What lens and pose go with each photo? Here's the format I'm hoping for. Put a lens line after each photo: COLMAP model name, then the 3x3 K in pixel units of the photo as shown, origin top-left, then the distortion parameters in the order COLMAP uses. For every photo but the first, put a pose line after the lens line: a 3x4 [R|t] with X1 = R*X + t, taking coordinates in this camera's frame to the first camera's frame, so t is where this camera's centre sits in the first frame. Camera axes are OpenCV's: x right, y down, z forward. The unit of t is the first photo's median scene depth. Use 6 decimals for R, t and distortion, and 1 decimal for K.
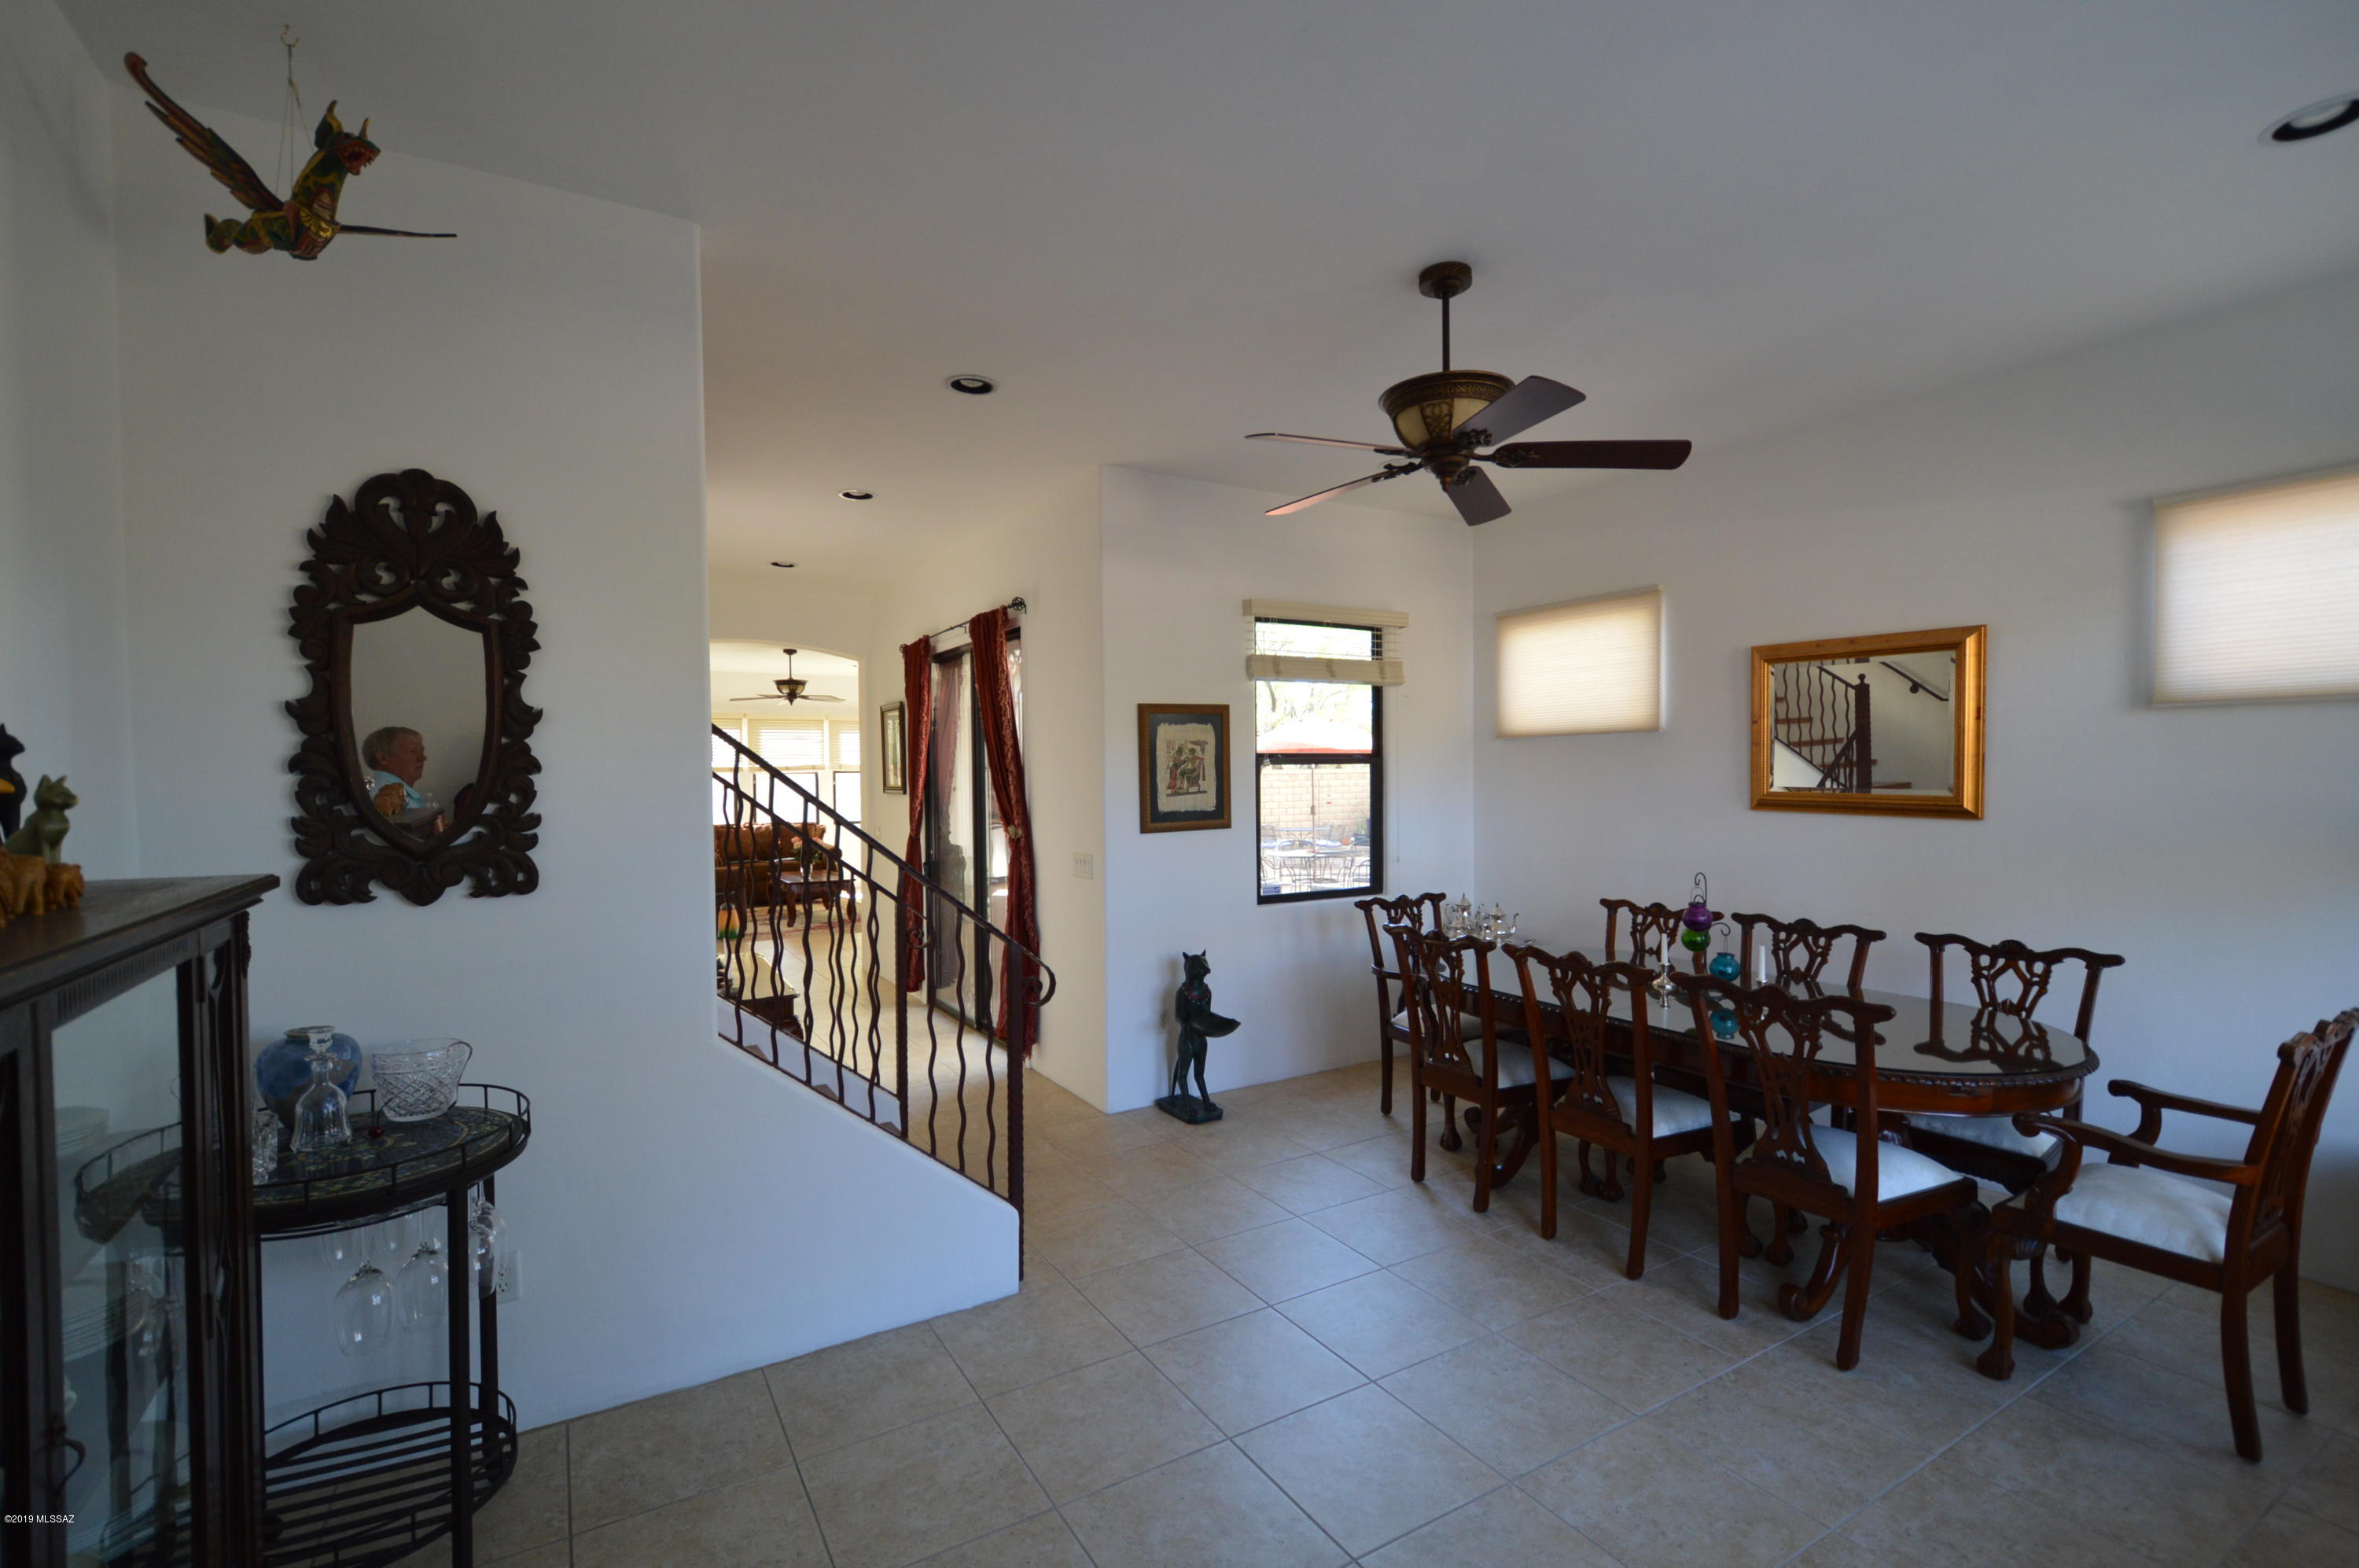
lens RADIAL K [[1043.8, 0, 1166.1], [0, 1043.8, 793.5], [0, 0, 1]] dist [0.009218, -0.000617]
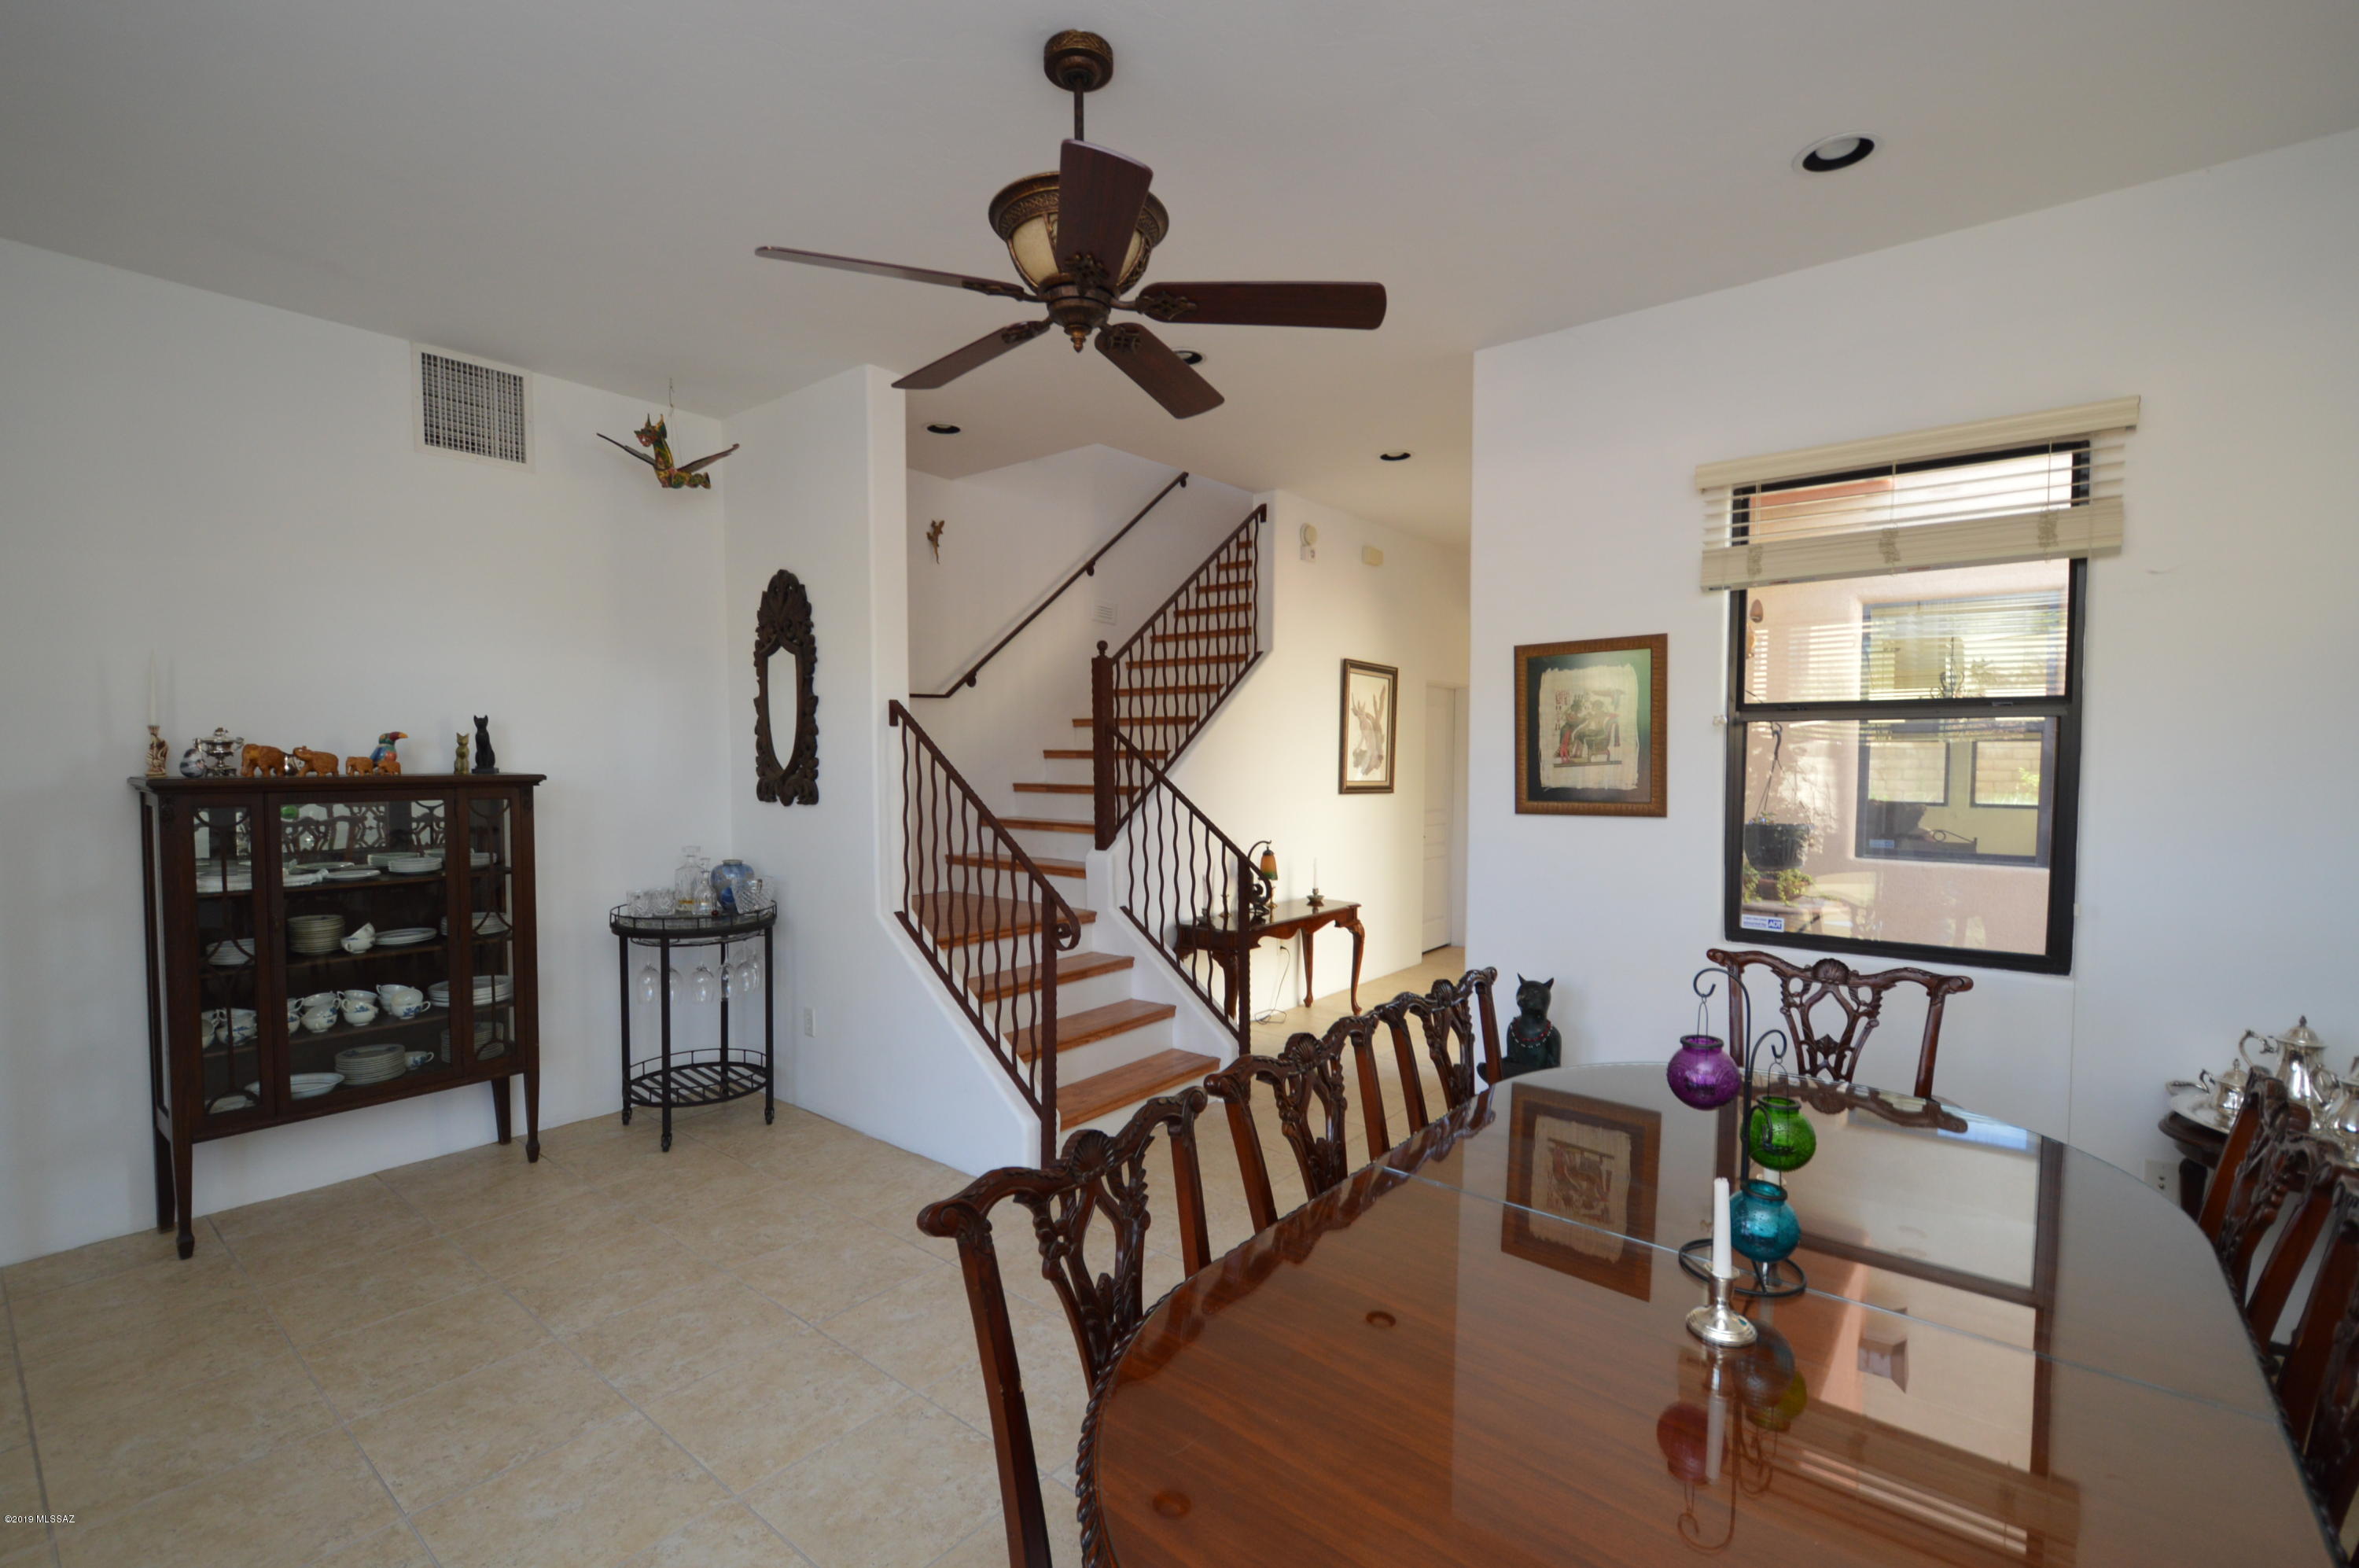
lens RADIAL K [[1043.8, 0, 1166.1], [0, 1043.8, 793.5], [0, 0, 1]] dist [0.009218, -0.000617]
pose [[0.341018, 0.046079, -0.938927, 0.607987], [-0.021829, 0.998917, 0.041095, -0.002915], [0.939803, 0.006482, 0.341655, 0.485769]]
